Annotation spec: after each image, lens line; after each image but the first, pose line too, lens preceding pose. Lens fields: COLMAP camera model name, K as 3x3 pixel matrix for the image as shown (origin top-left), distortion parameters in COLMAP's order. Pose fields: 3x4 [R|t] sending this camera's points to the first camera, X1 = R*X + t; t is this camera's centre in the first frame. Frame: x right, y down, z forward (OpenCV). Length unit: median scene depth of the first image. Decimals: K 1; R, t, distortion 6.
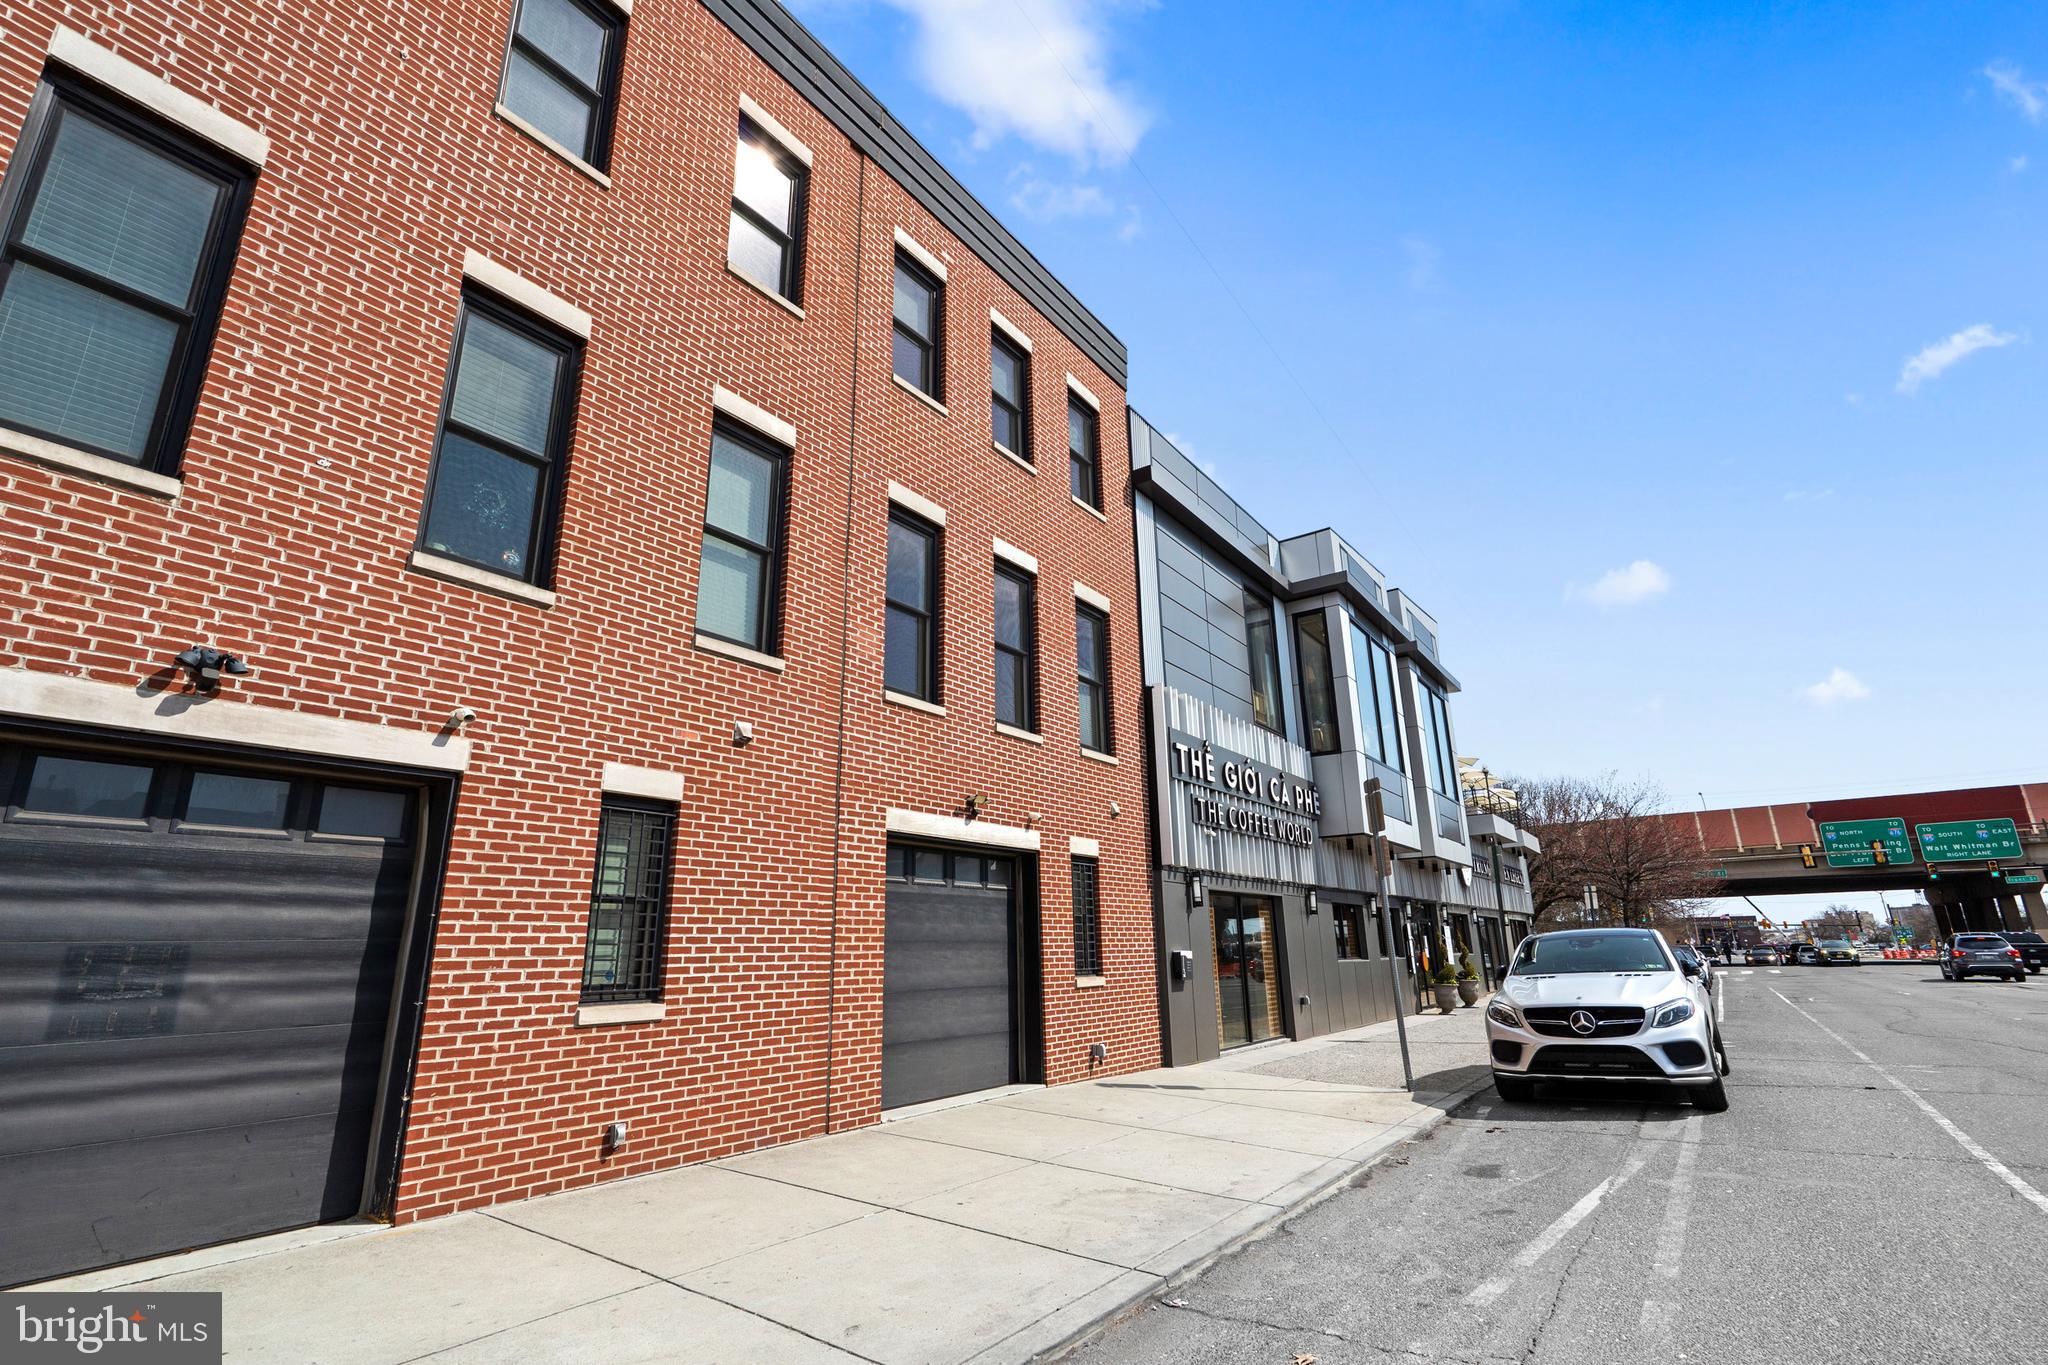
lens RADIAL K [[944.0, 0, 1024.0], [0, 944.0, 682.5], [0, 0, 1]] dist [-0.002641, -0.000453]
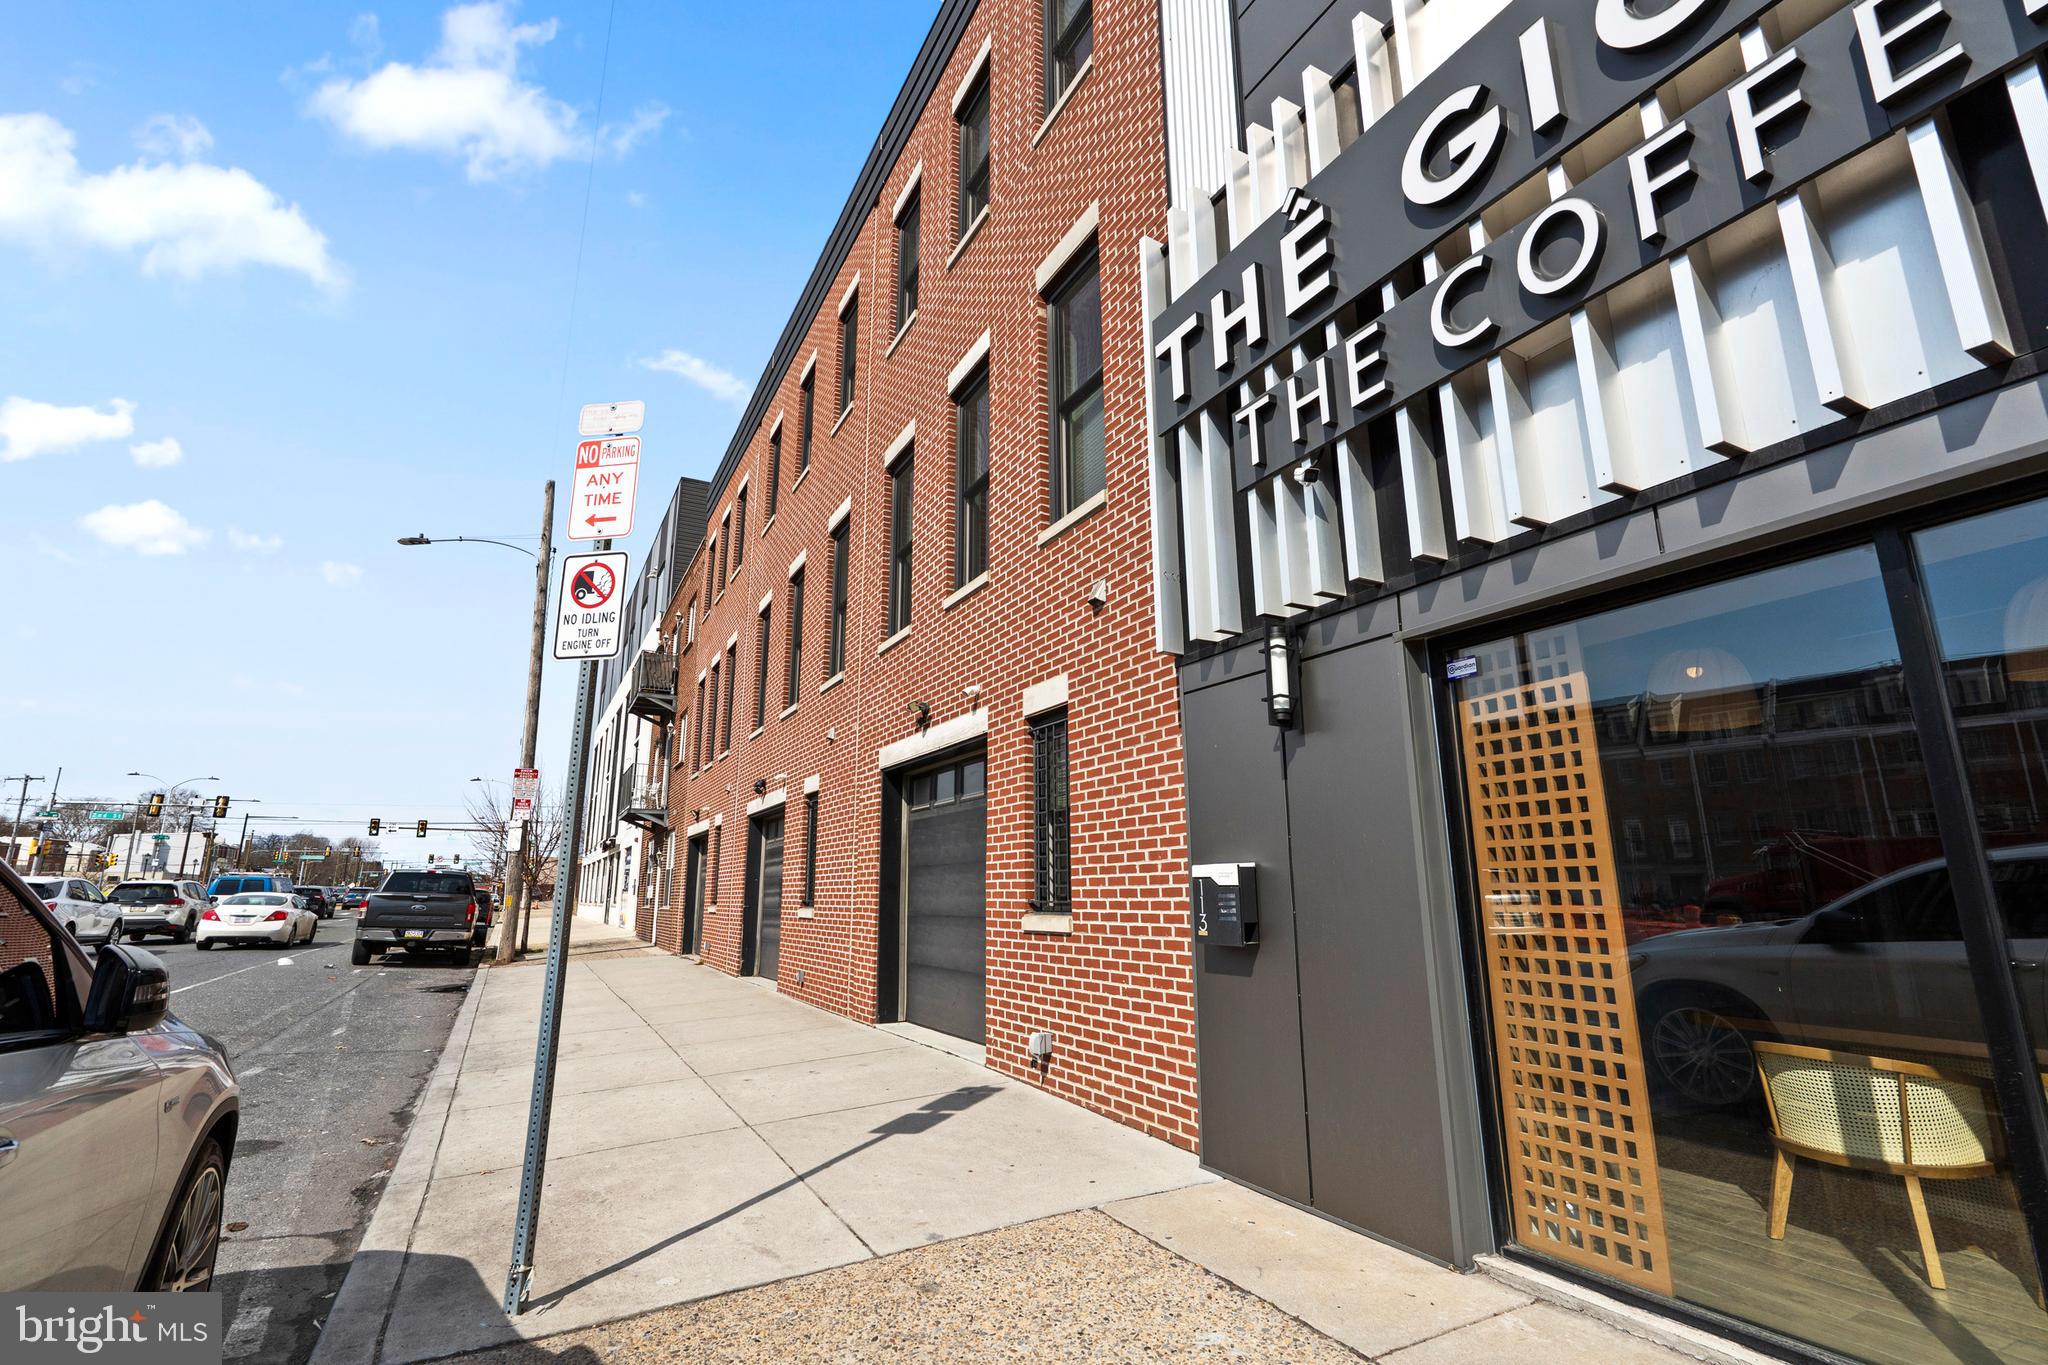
lens RADIAL K [[944.0, 0, 1024.0], [0, 944.0, 682.5], [0, 0, 1]] dist [-0.002641, -0.000453]
pose [[-0.439367, -0.173561, -0.881382, 0.606221], [0.265572, 0.912205, -0.312017, 0.357429], [0.858154, -0.371160, -0.354699, 1.241639]]
